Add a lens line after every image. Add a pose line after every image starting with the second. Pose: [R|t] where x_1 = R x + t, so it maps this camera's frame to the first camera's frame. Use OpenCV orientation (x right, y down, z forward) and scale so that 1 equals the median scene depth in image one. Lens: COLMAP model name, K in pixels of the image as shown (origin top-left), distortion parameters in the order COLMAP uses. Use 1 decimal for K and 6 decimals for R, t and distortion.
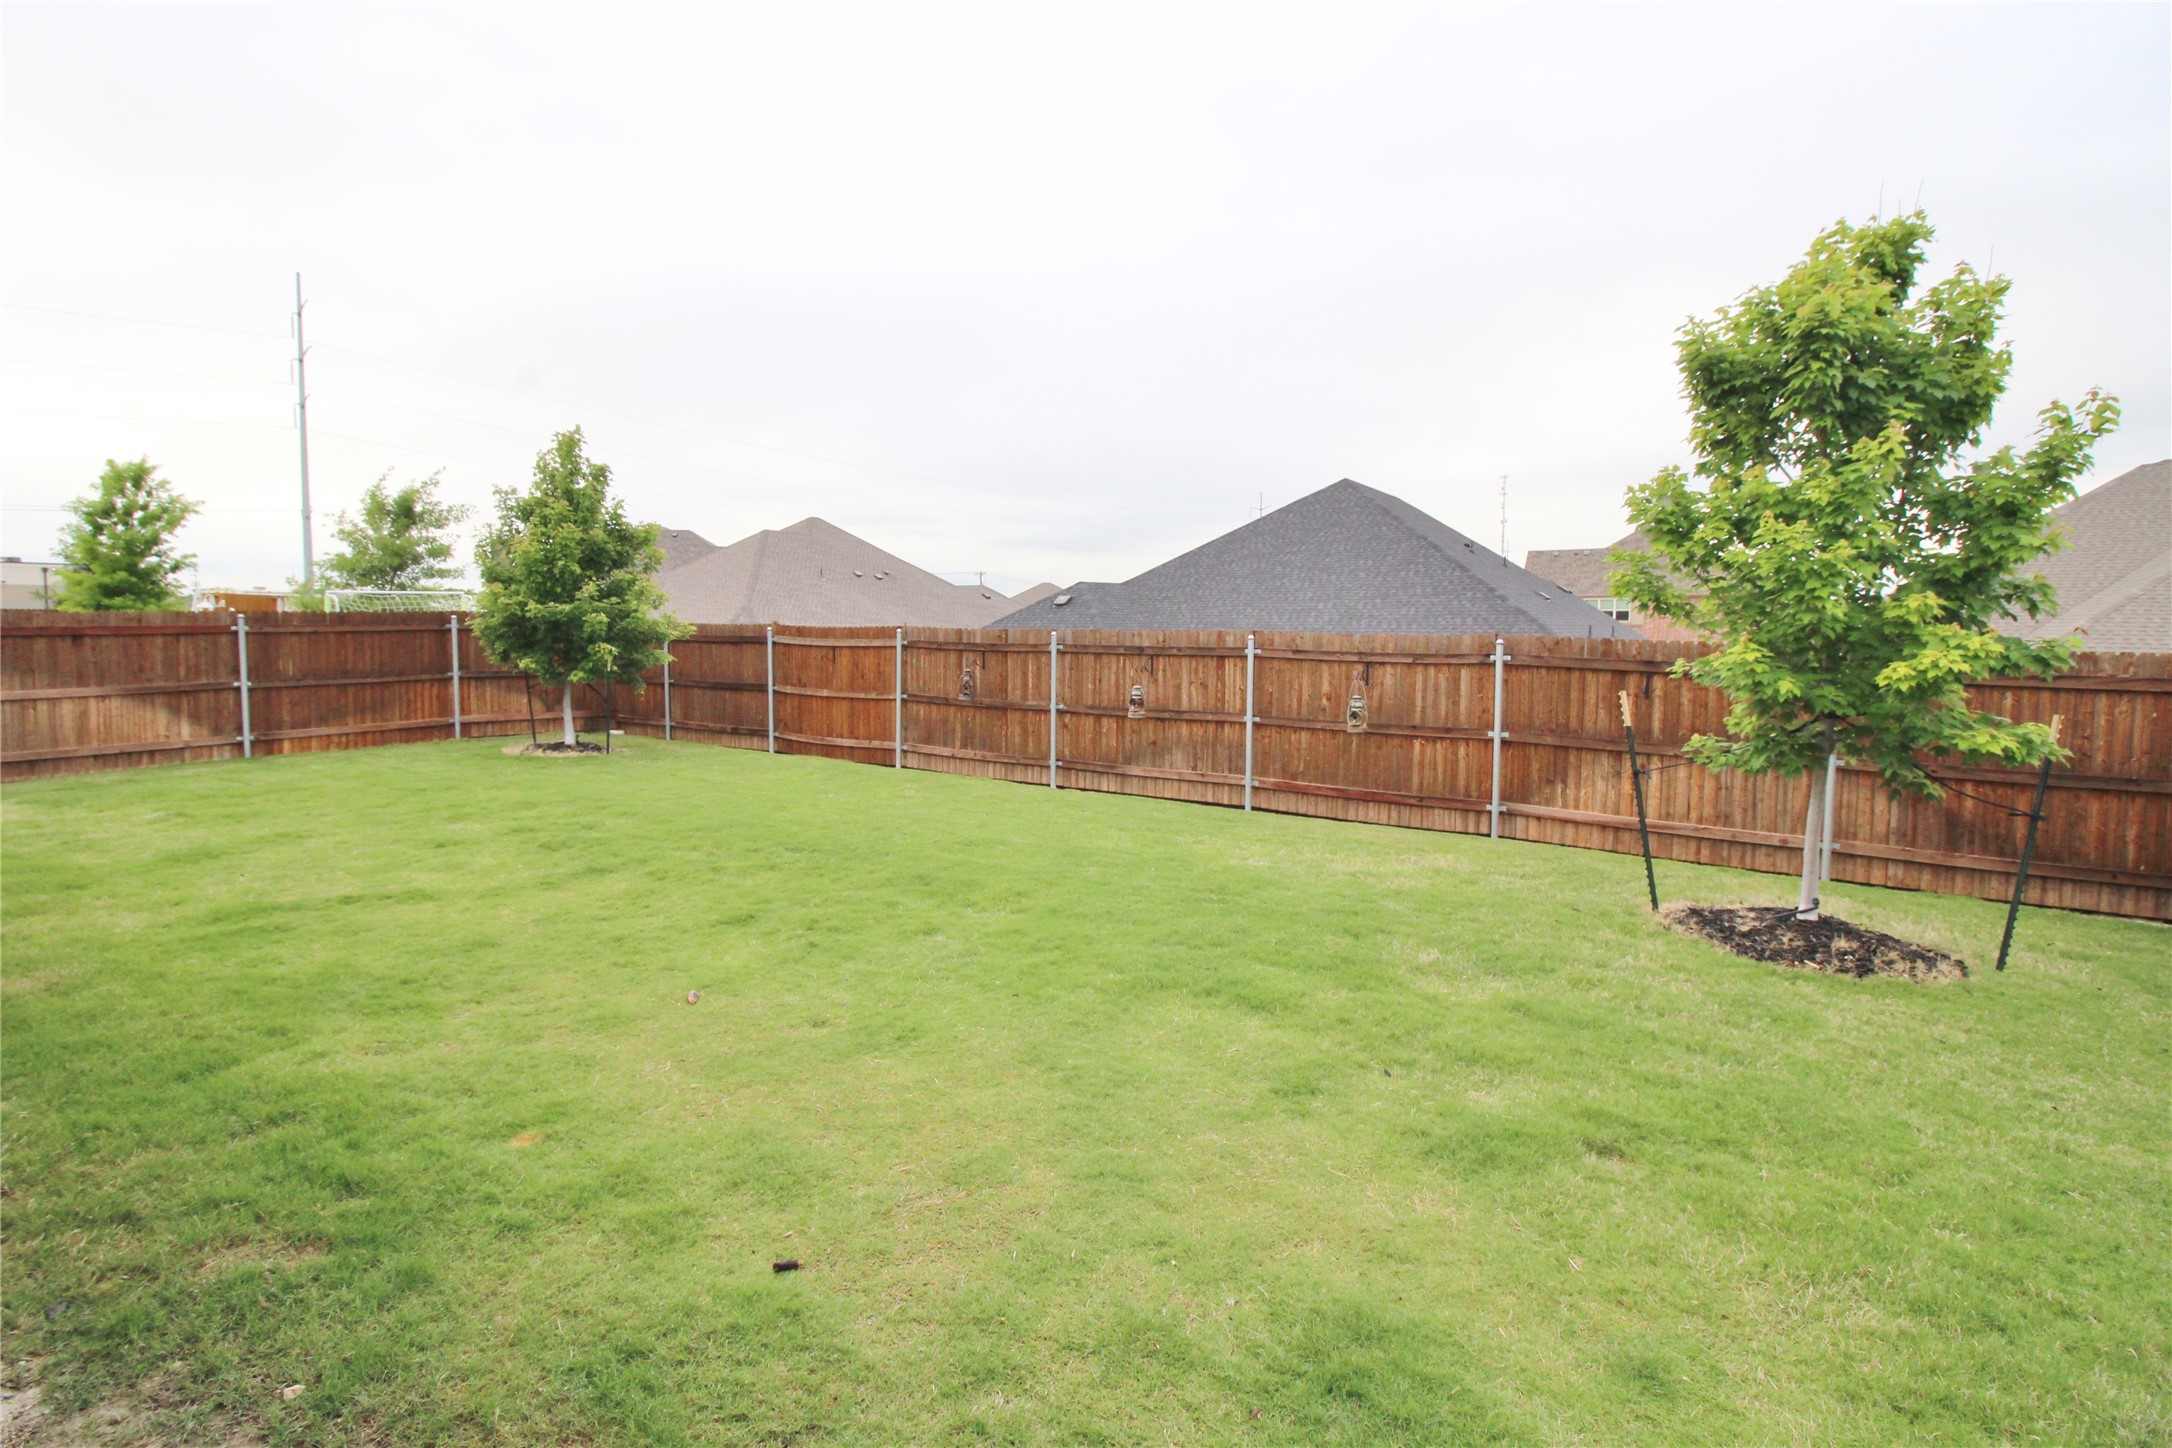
lens RADIAL K [[993.0, 0, 1091.4], [0, 993.0, 689.9], [0, 0, 1]] dist [-0.001915, -0.014240]
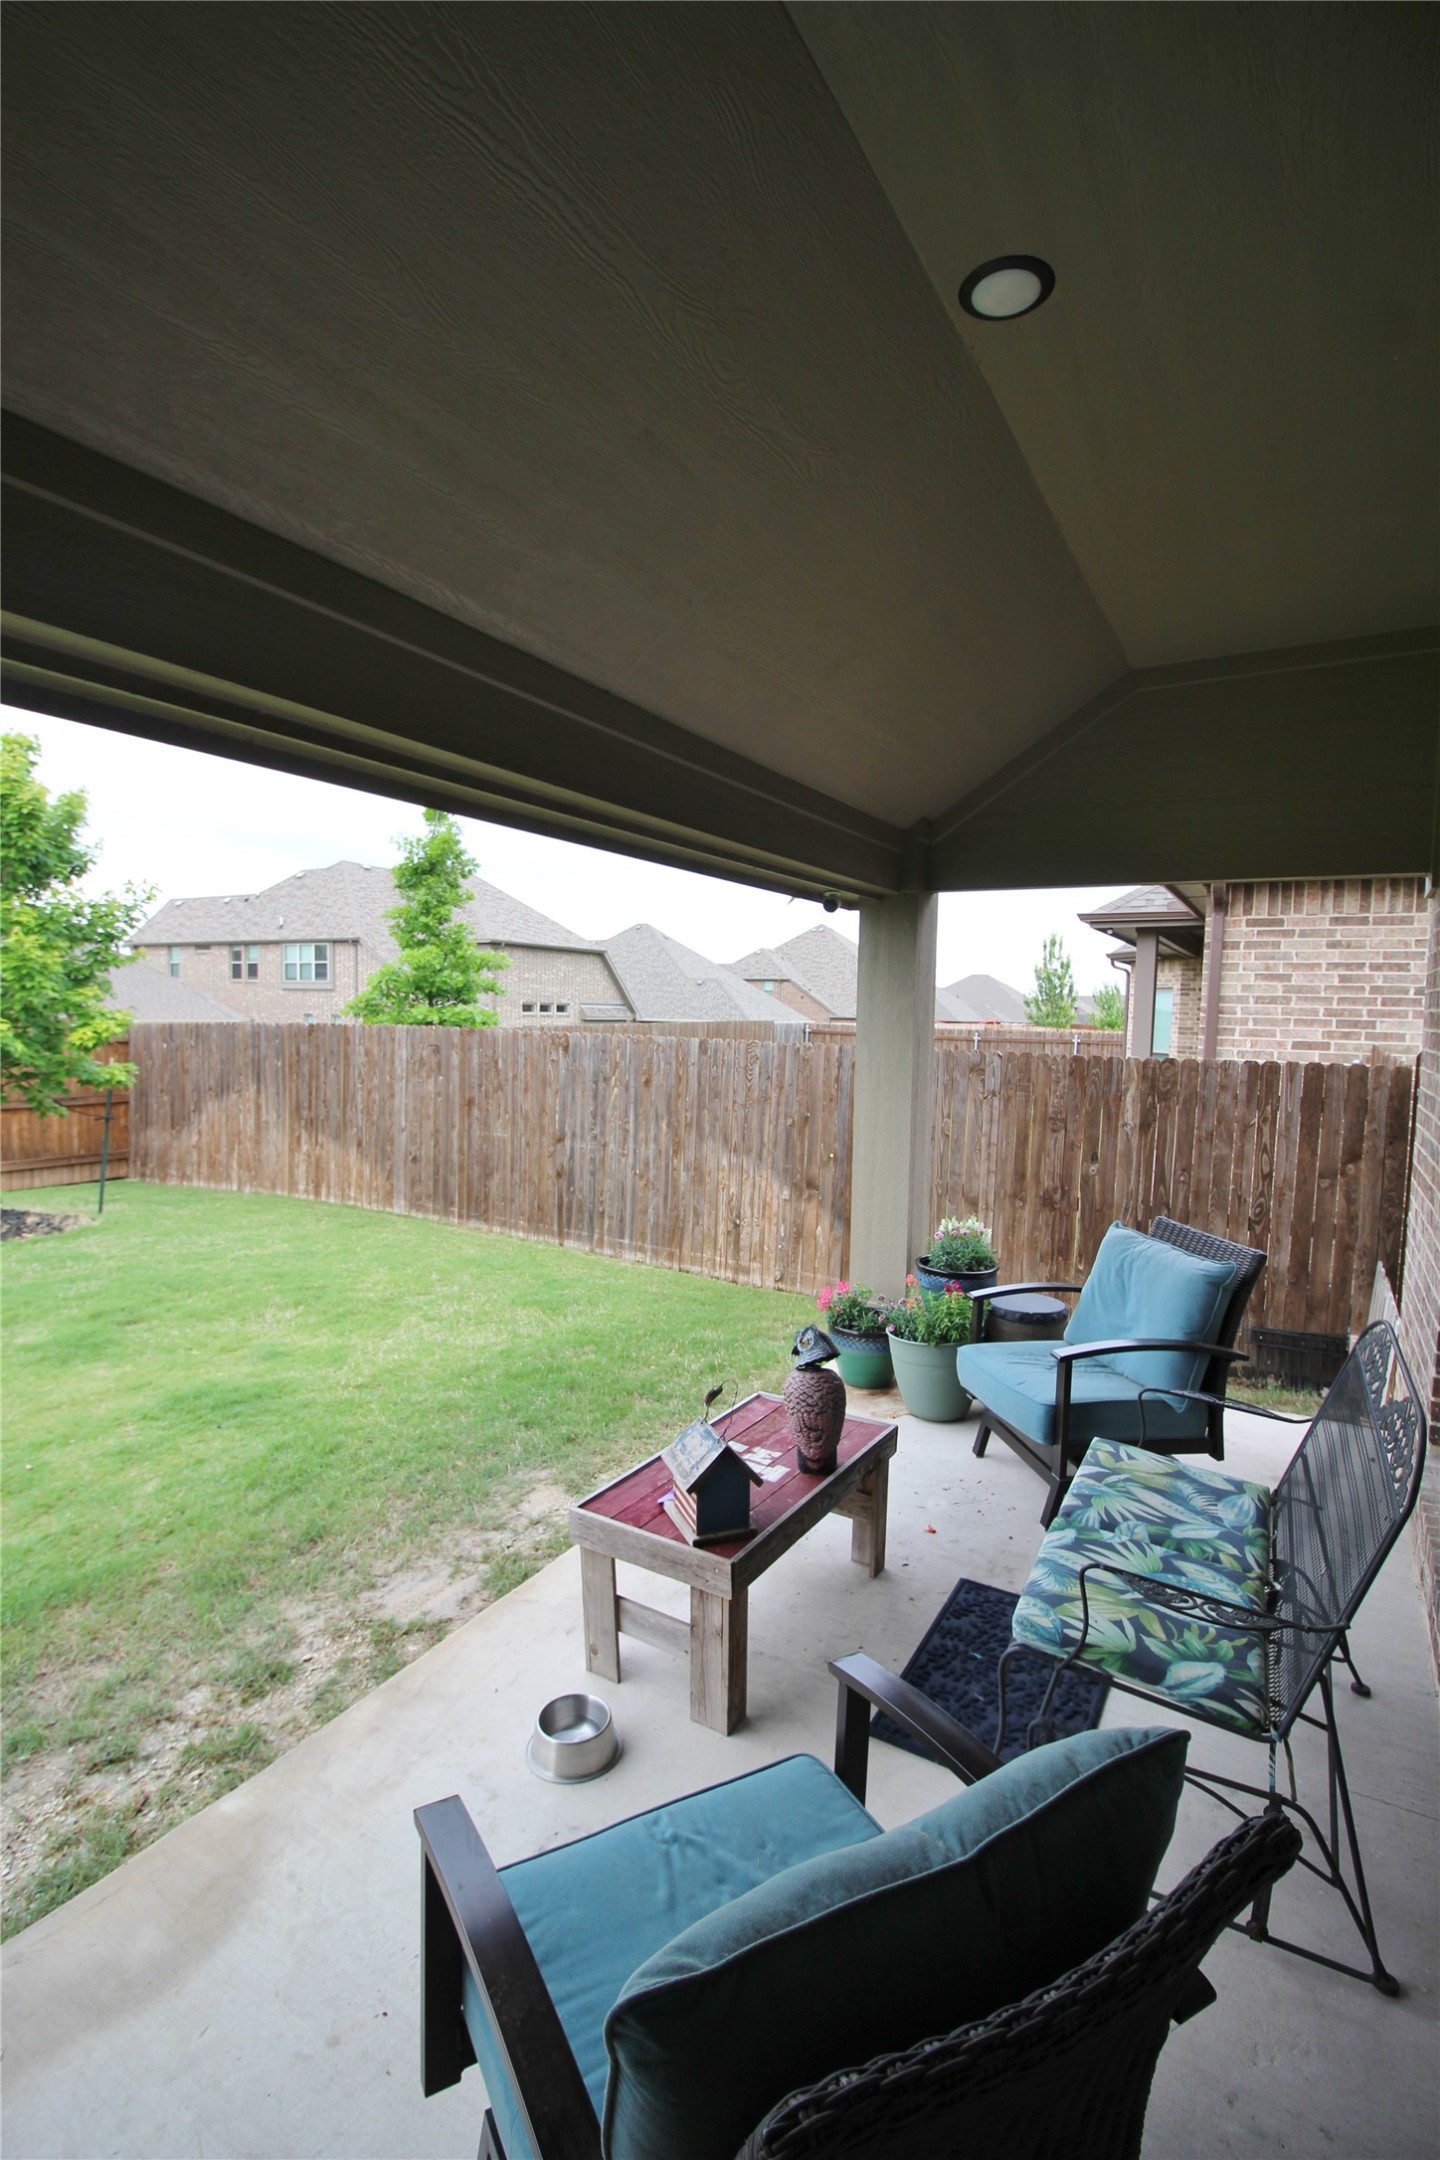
lens RADIAL K [[987.5, 0, 720.0], [0, 987.5, 1080.0], [0, 0, 1]] dist [-0.001915, -0.014240]
pose [[-0.058847, -0.076042, 0.995367, -1.243005], [0.040077, 0.996111, 0.078468, -0.042215], [-0.997462, 0.044509, -0.055570, 0.067307]]
